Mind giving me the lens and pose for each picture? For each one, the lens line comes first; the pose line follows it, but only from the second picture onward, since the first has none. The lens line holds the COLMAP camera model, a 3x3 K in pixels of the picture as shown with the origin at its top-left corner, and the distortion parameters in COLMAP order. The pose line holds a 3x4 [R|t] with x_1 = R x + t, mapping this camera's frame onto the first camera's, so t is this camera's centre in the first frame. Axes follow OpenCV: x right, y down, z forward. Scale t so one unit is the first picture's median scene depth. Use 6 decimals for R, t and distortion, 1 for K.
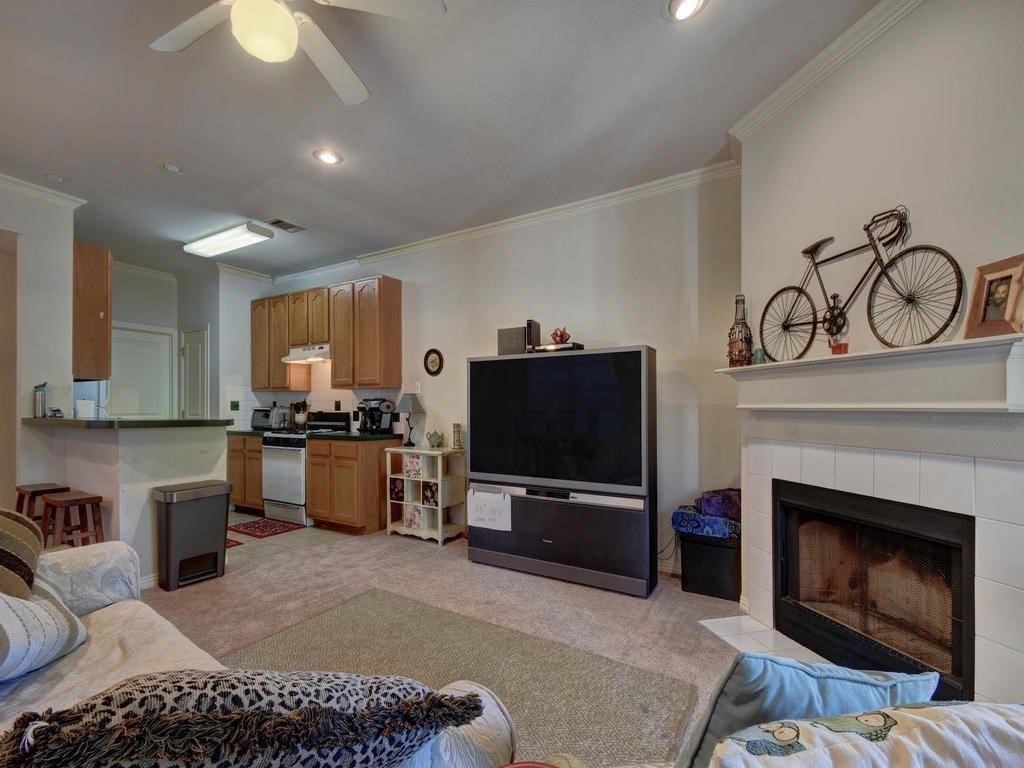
lens RADIAL K [[442.4, 0, 507.7], [0, 442.4, 409.6], [0, 0, 1]] dist [0.000285, -0.012584]
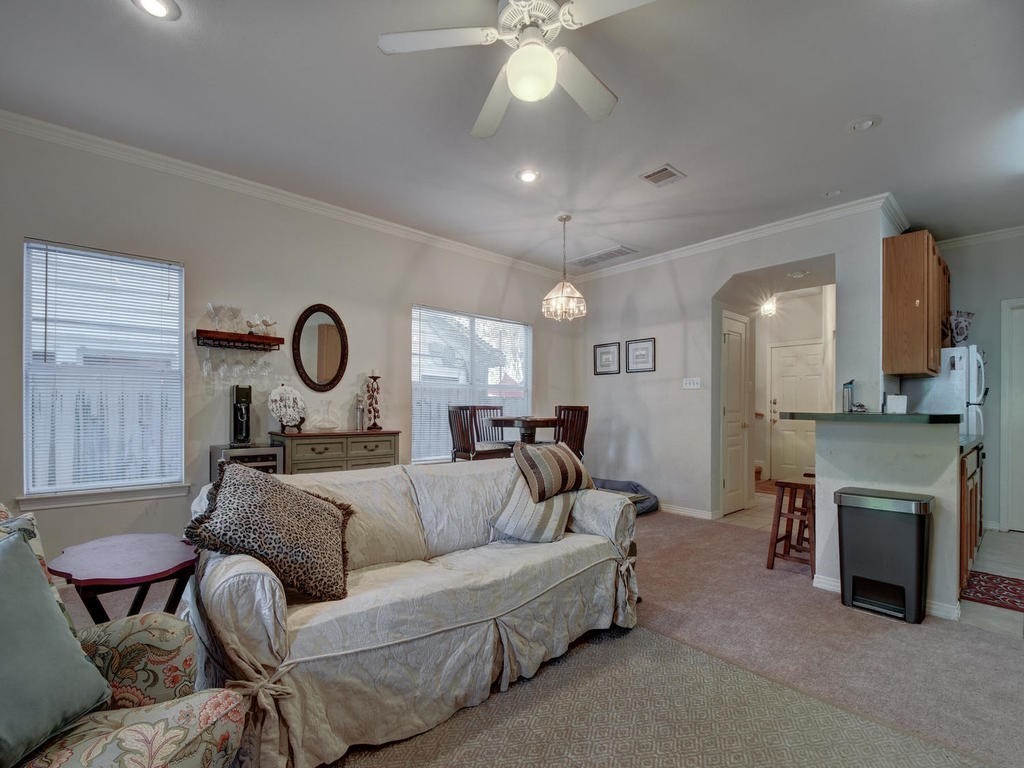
lens RADIAL K [[444.2, 0, 493.5], [0, 444.2, 402.0], [0, 0, 1]] dist [0.015568, -0.012960]
pose [[-0.351208, -0.016530, -0.936151, 0.282788], [-0.019222, 0.999761, -0.010441, 0.020804], [0.936100, 0.014328, -0.351442, 0.531985]]
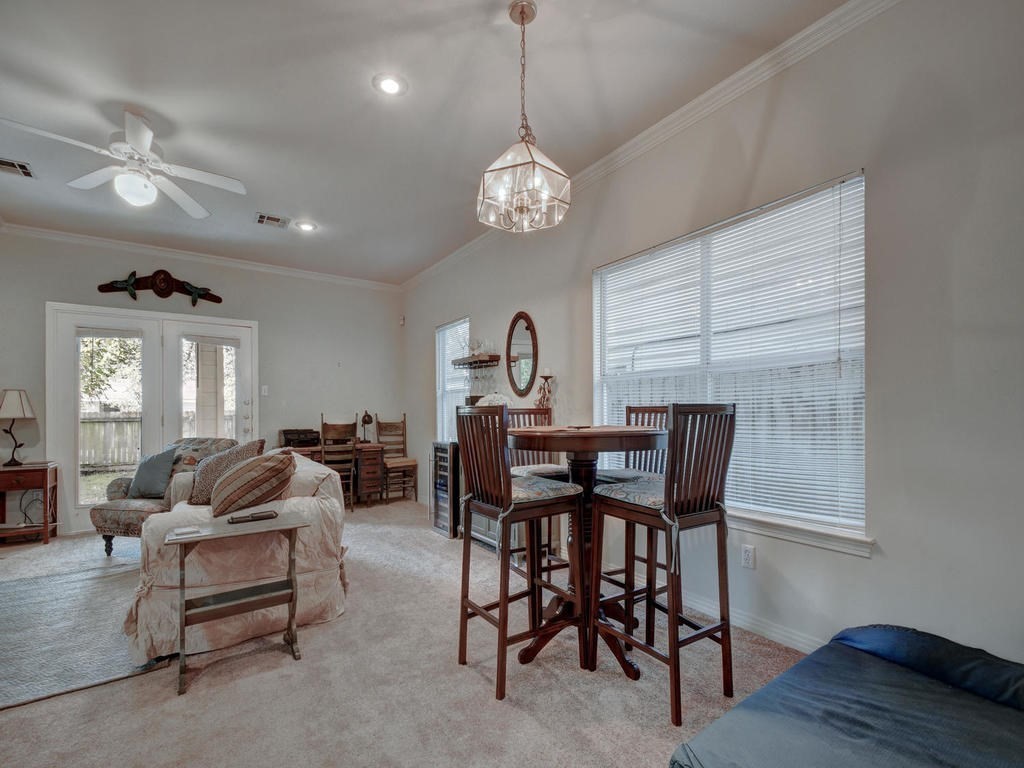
lens RADIAL K [[444.2, 0, 493.5], [0, 444.2, 402.0], [0, 0, 1]] dist [0.015568, -0.012960]
pose [[-0.910061, 0.020621, 0.413960, -1.020722], [0.014705, 0.999739, -0.017473, 0.020245], [-0.414213, -0.009814, -0.910127, 0.800186]]
